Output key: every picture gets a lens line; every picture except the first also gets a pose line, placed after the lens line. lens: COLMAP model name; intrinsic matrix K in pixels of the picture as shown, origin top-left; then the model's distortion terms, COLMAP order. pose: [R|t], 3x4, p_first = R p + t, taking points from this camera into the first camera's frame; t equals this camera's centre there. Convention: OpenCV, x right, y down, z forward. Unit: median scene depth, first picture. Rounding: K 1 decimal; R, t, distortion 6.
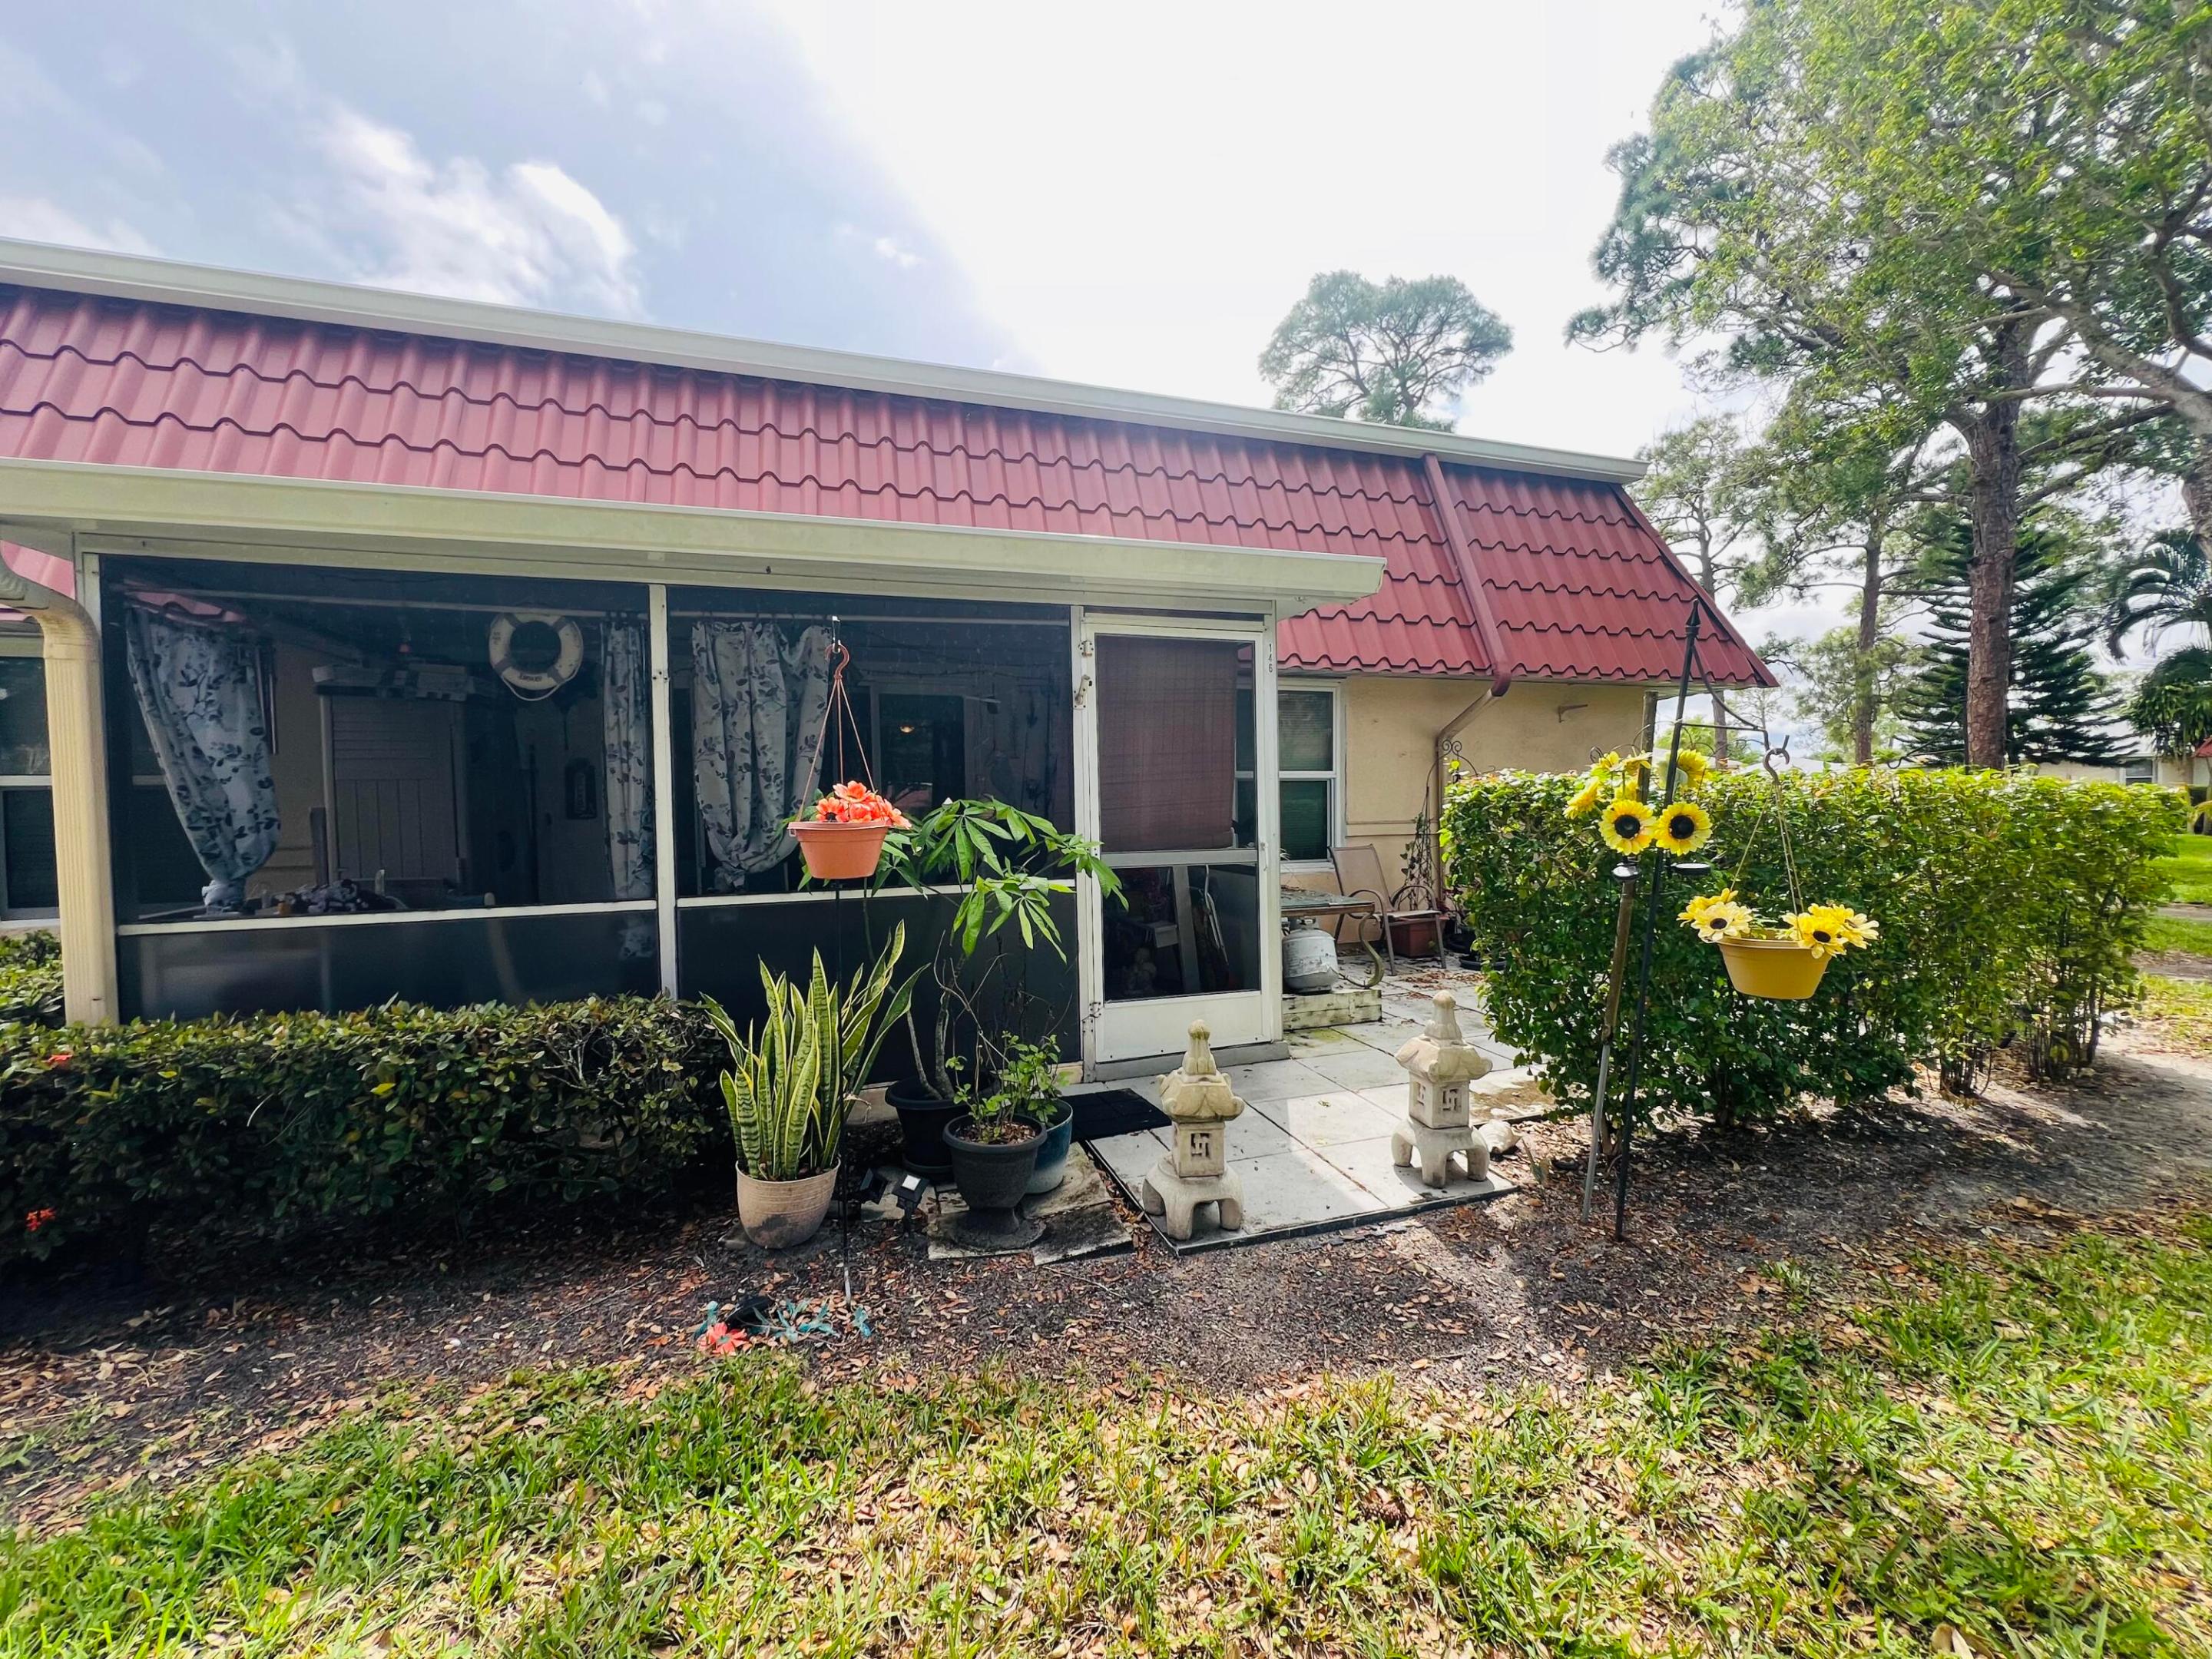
lens RADIAL K [[911.8, 0, 1098.8], [0, 911.8, 829.1], [0, 0, 1]] dist [-0.003429, 0.000508]
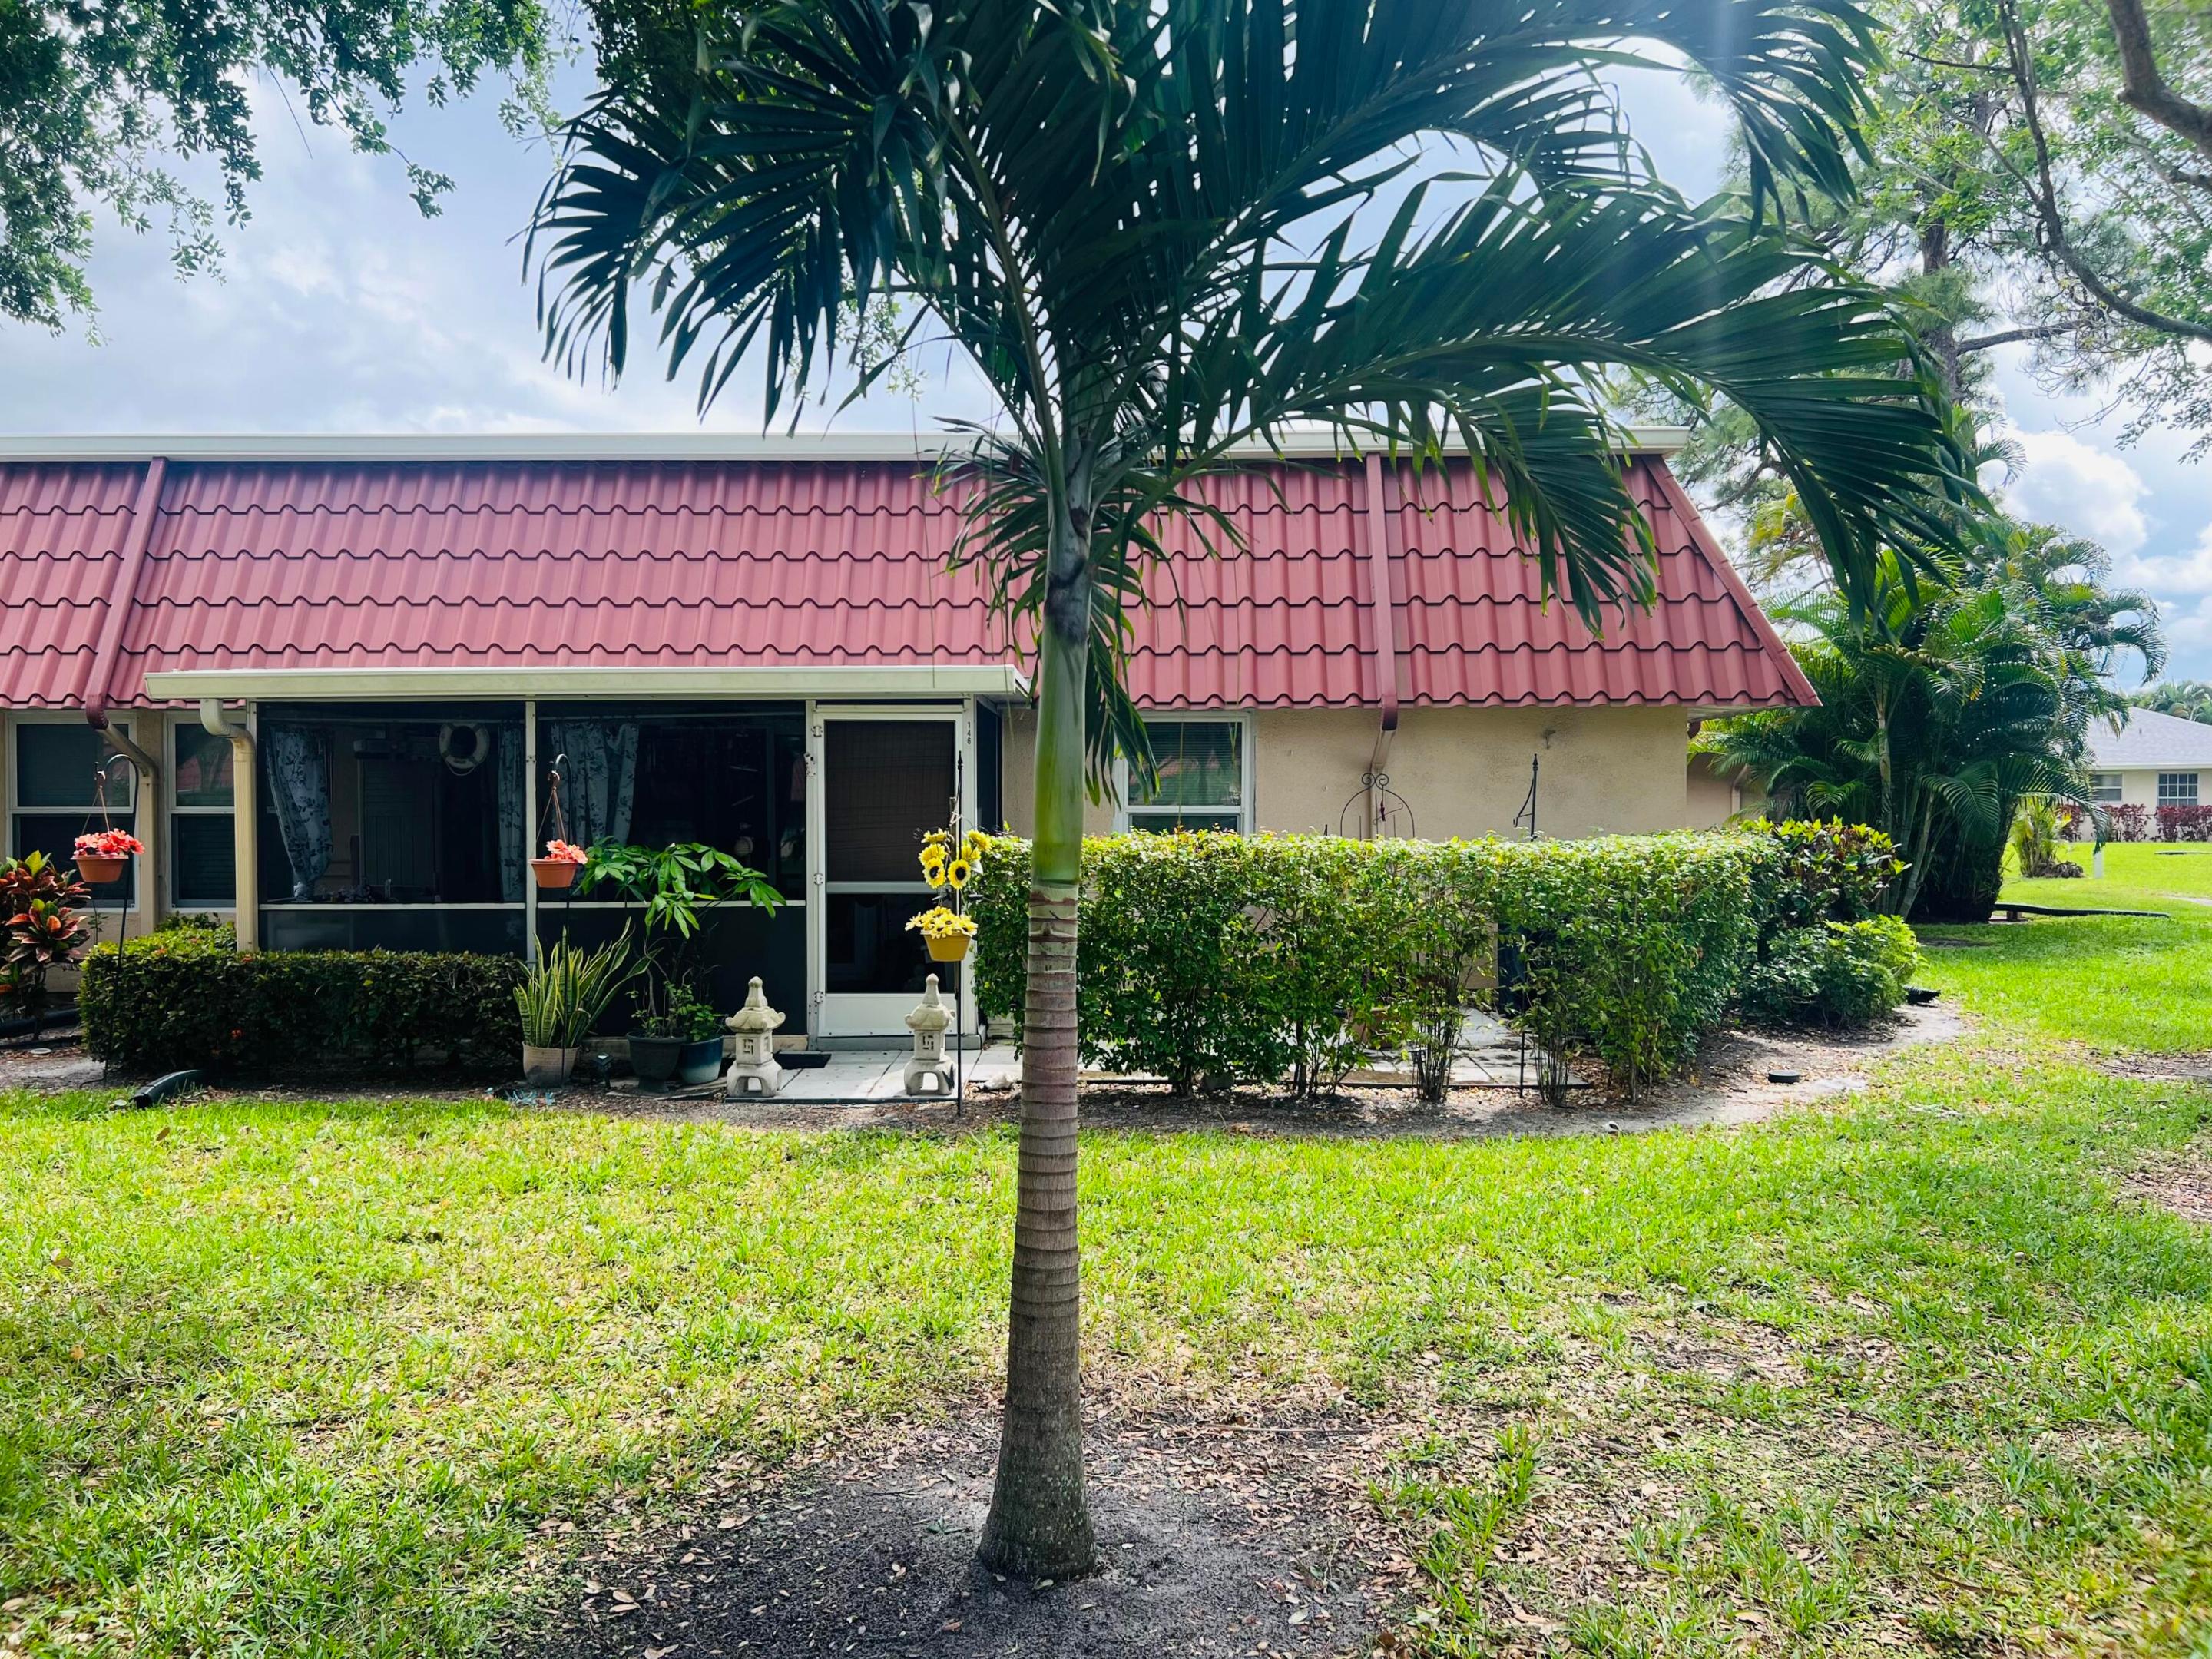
lens RADIAL K [[1655.2, 0, 1110.9], [0, 1655.2, 832.4], [0, 0, 1]] dist [-0.033714, -0.004695]
pose [[0.955985, 0.021026, -0.292662, 1.314346], [-0.022706, 0.999739, -0.002344, -0.059650], [0.292536, 0.008886, 0.956213, -1.428197]]
